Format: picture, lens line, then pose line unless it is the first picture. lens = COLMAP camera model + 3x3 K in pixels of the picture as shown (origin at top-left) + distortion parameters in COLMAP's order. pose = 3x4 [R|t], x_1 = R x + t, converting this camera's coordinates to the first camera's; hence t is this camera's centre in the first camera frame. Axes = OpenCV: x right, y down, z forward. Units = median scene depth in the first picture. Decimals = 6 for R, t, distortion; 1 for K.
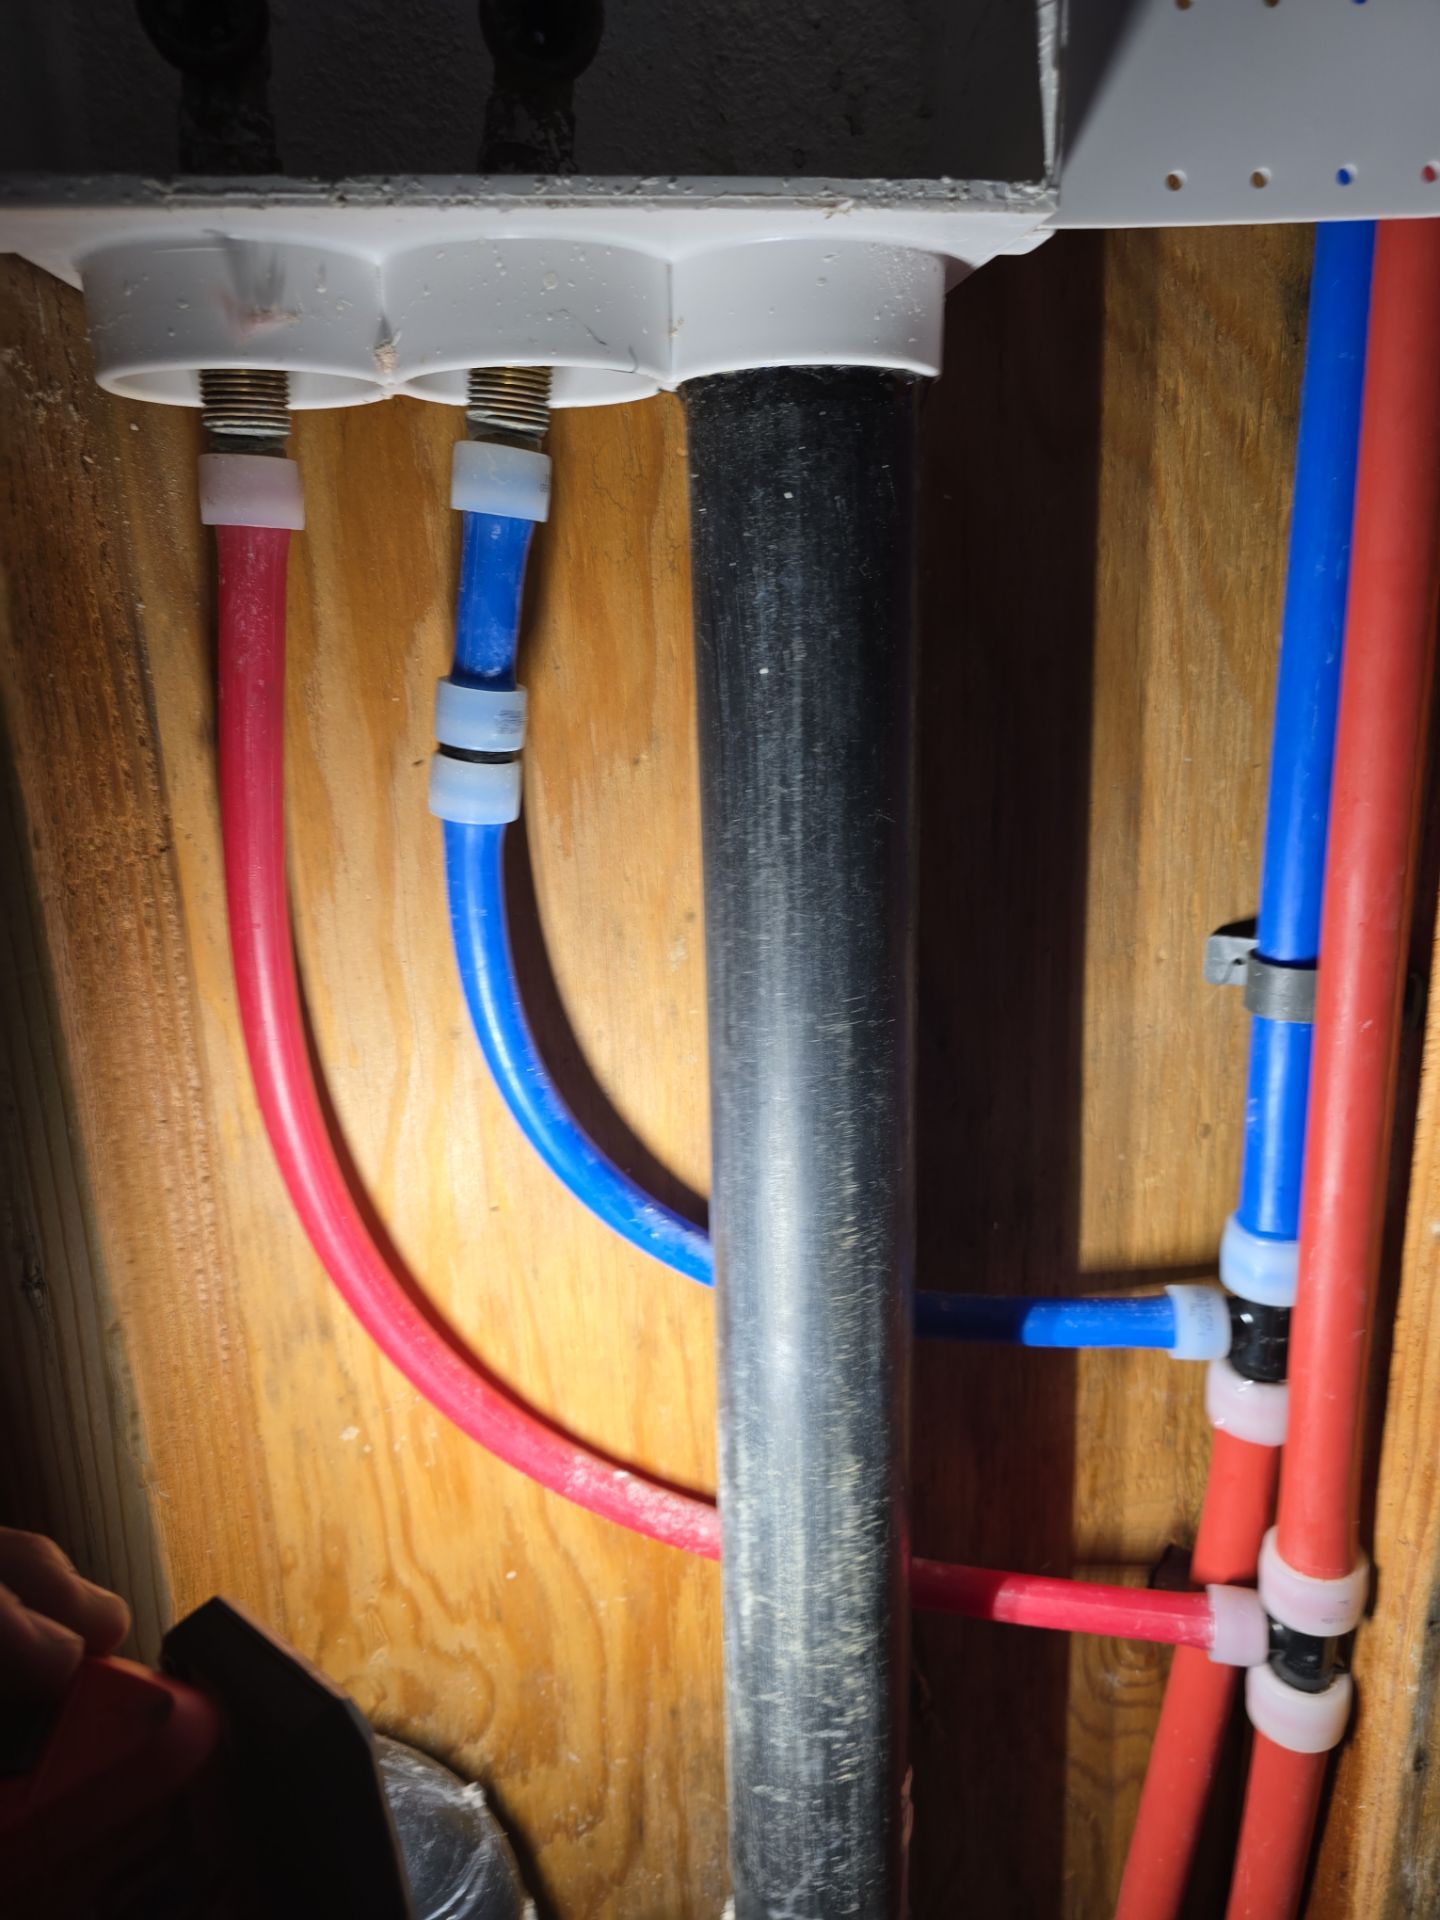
lens RADIAL K [[1329.3, 0, 717.6], [0, 1329.3, 965.5], [0, 0, 1]] dist [0.019274, -0.032095]
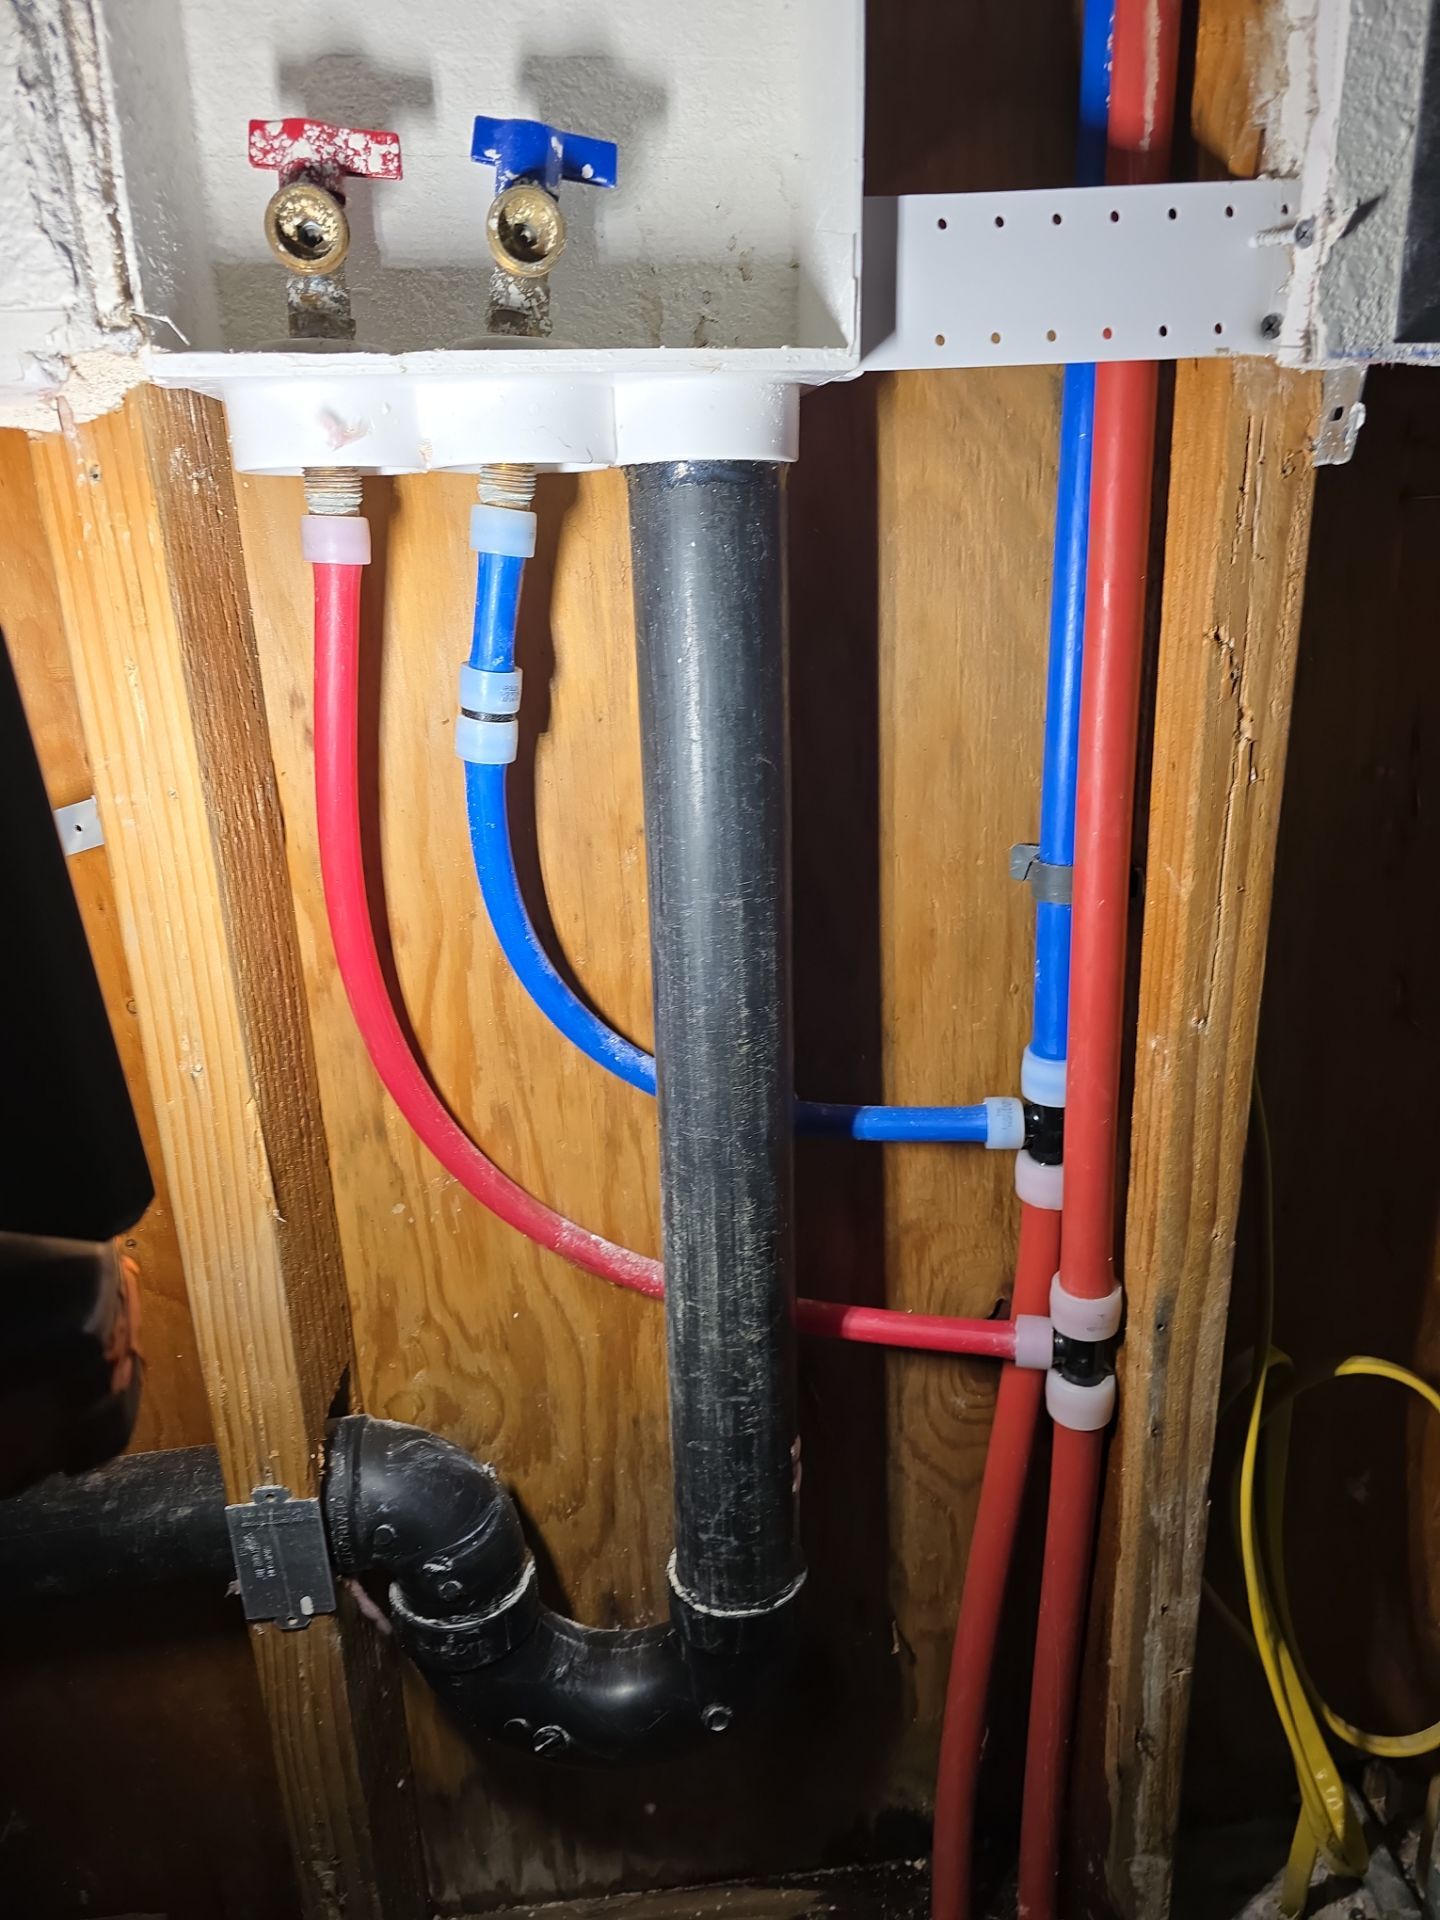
lens RADIAL K [[1329.3, 0, 714.3], [0, 1329.3, 966.7], [0, 0, 1]] dist [0.019274, -0.032095]
pose [[0.999997, -0.001692, 0.001916, 0.052598], [0.001610, 0.999109, 0.042168, 0.045227], [-0.001986, -0.042165, 0.999109, -0.388894]]
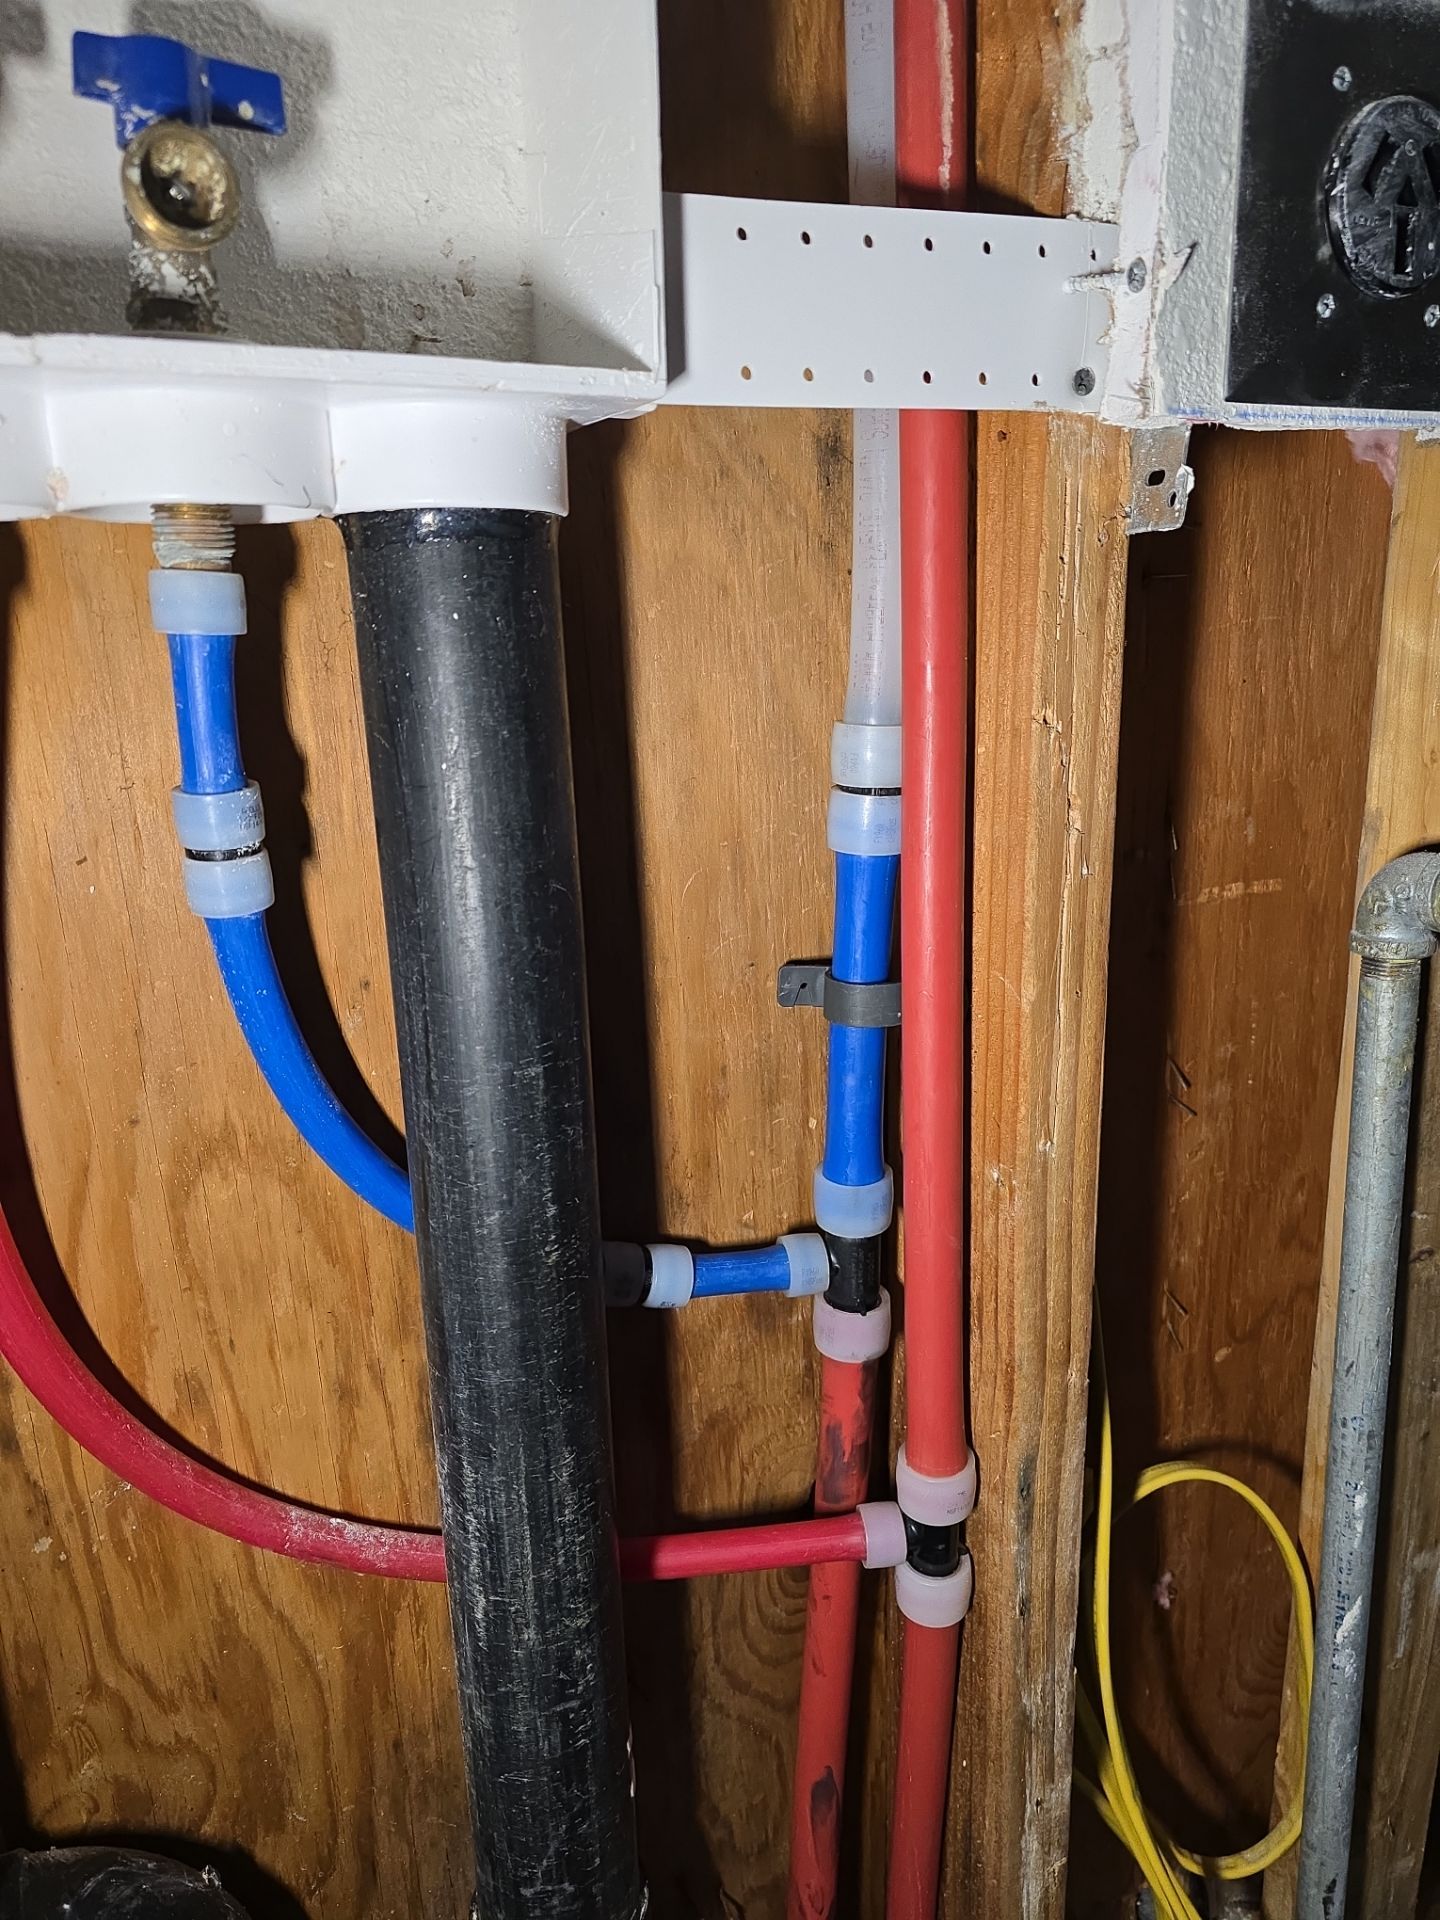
lens RADIAL K [[1329.3, 0, 730.0], [0, 1329.3, 963.5], [0, 0, 1]] dist [0.019274, -0.032095]
pose [[0.937358, -0.086312, 0.337506, -0.101065], [0.096800, 0.995201, -0.014335, -0.010156], [-0.334649, 0.046107, 0.941214, -0.112695]]
